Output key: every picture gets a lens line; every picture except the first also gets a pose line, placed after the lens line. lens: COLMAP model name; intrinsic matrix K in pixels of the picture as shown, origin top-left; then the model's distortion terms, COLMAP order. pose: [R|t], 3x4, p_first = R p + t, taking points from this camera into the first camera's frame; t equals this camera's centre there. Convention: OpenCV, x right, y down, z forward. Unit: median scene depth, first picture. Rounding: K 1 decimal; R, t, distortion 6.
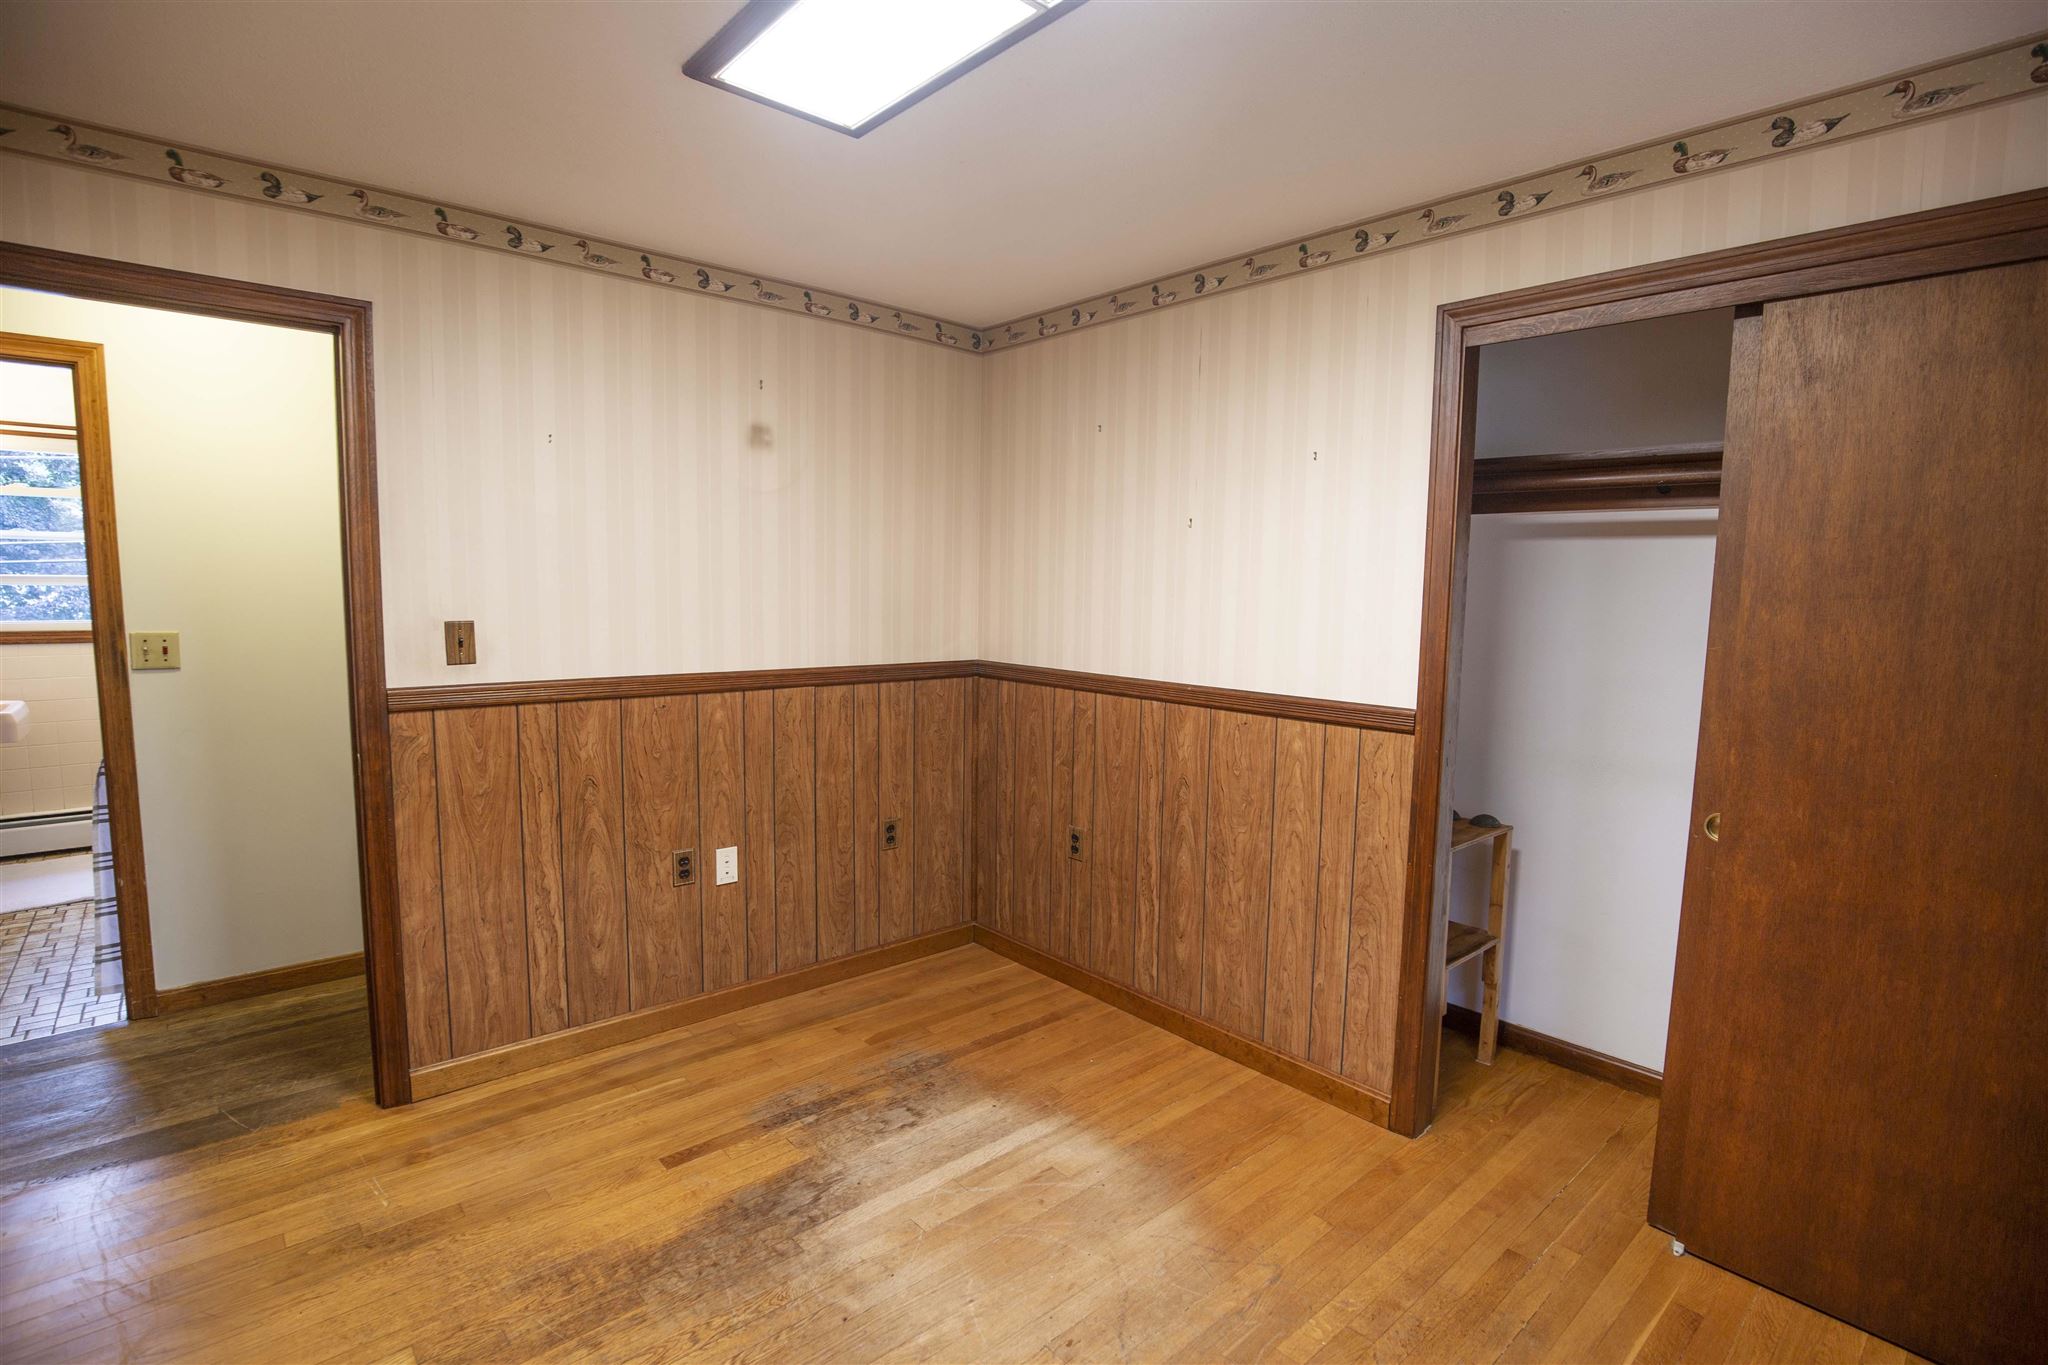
lens RADIAL K [[959.8, 0, 1018.2], [0, 959.8, 678.5], [0, 0, 1]] dist [-0.001578, 0.000138]
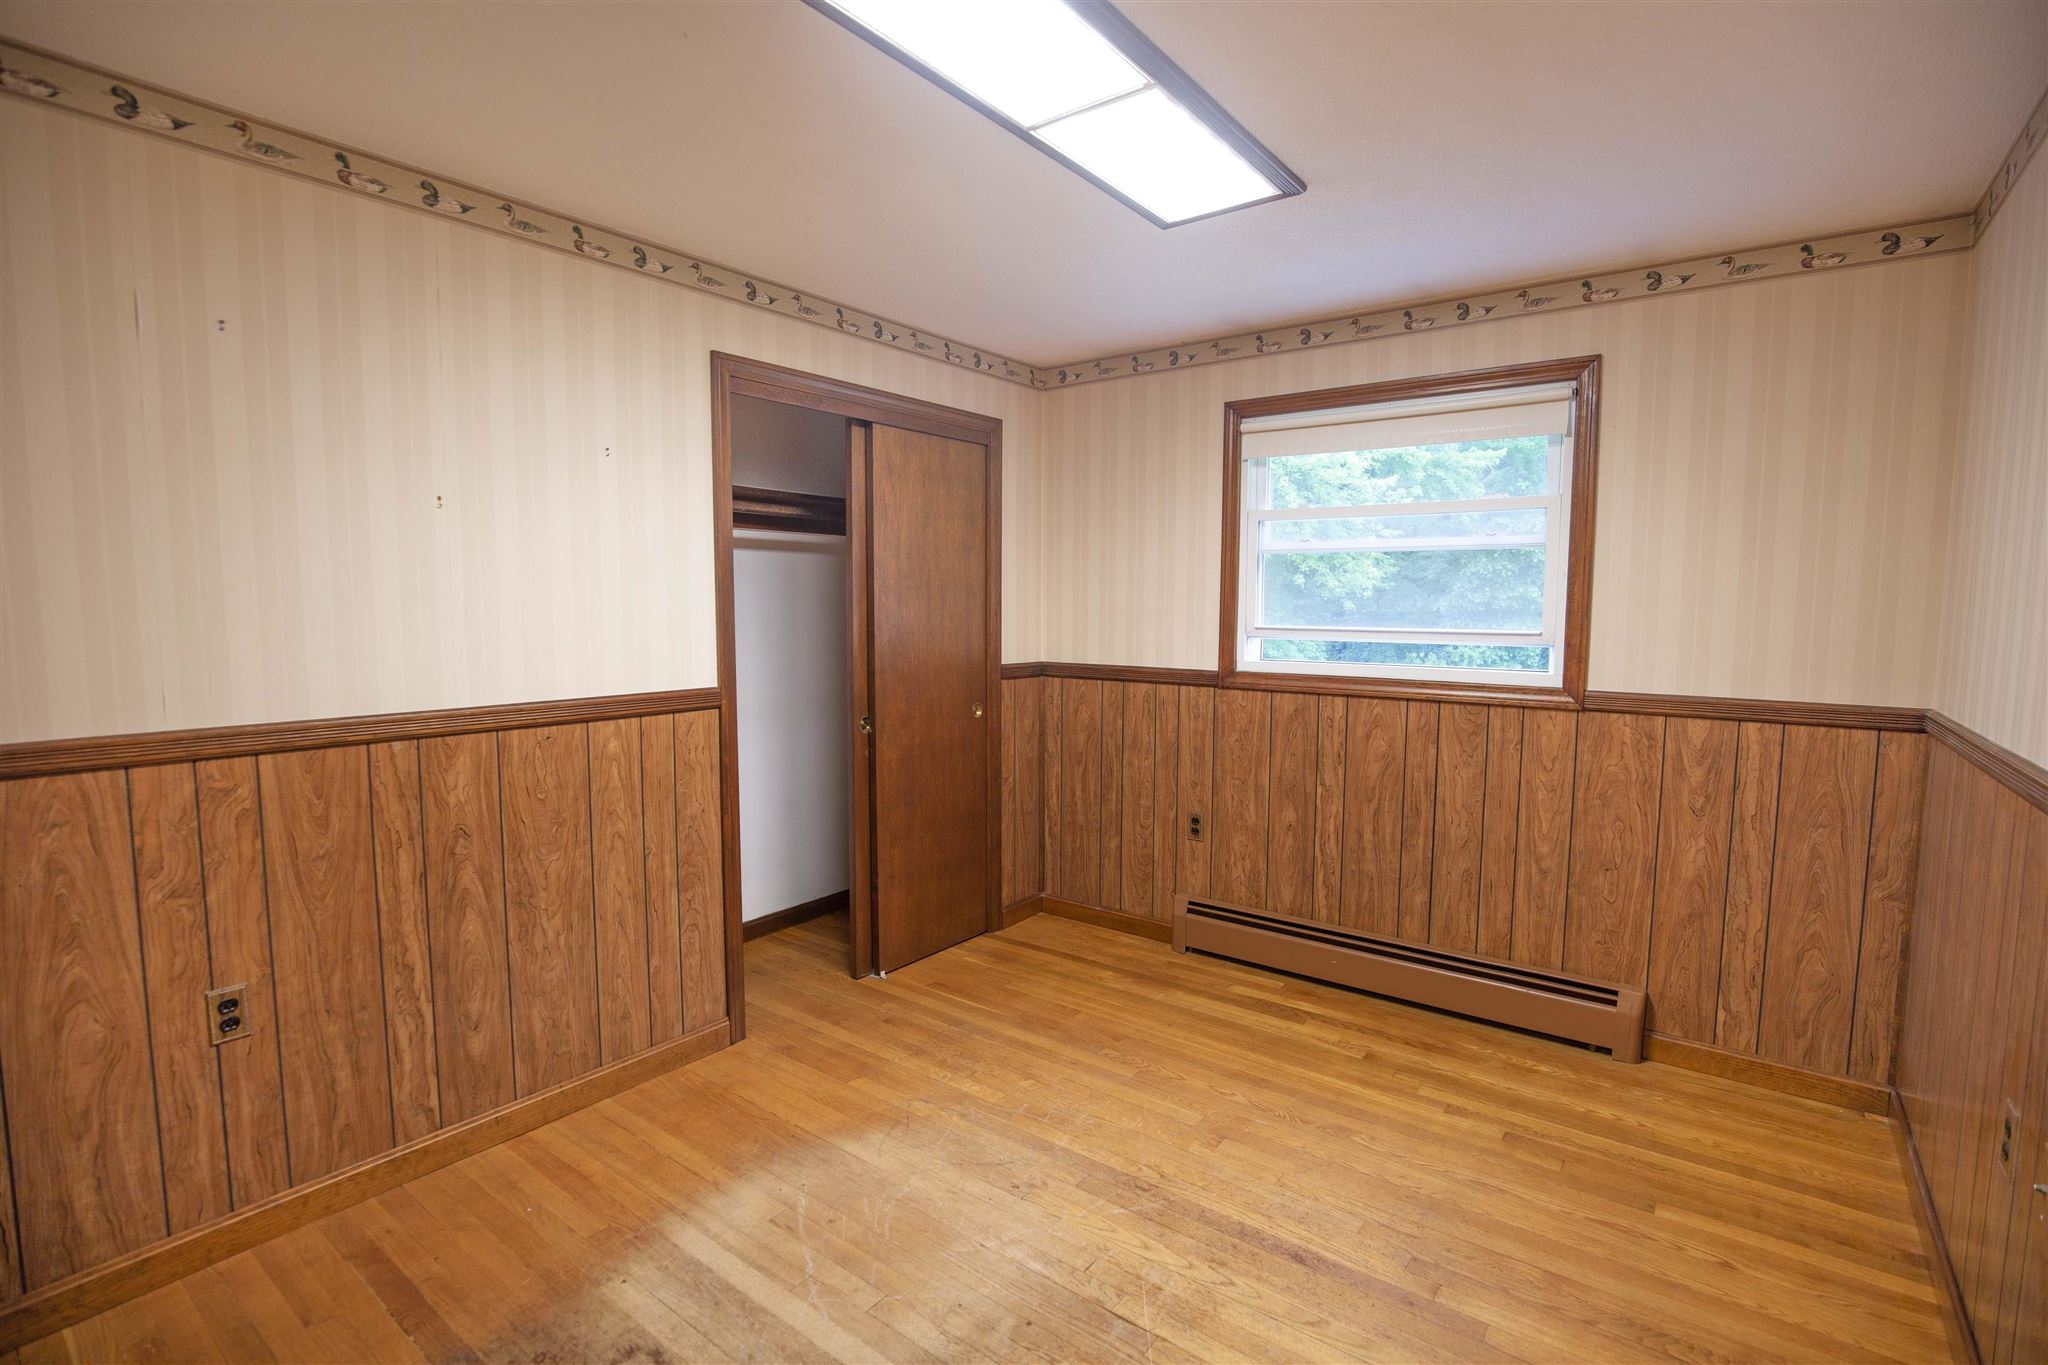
lens RADIAL K [[959.8, 0, 1018.2], [0, 959.8, 678.5], [0, 0, 1]] dist [-0.001578, 0.000138]
pose [[-0.161939, -0.098595, 0.981863, -0.751713], [0.093980, 0.988933, 0.114805, -0.073232], [-0.982315, 0.110867, -0.150881, 0.752652]]
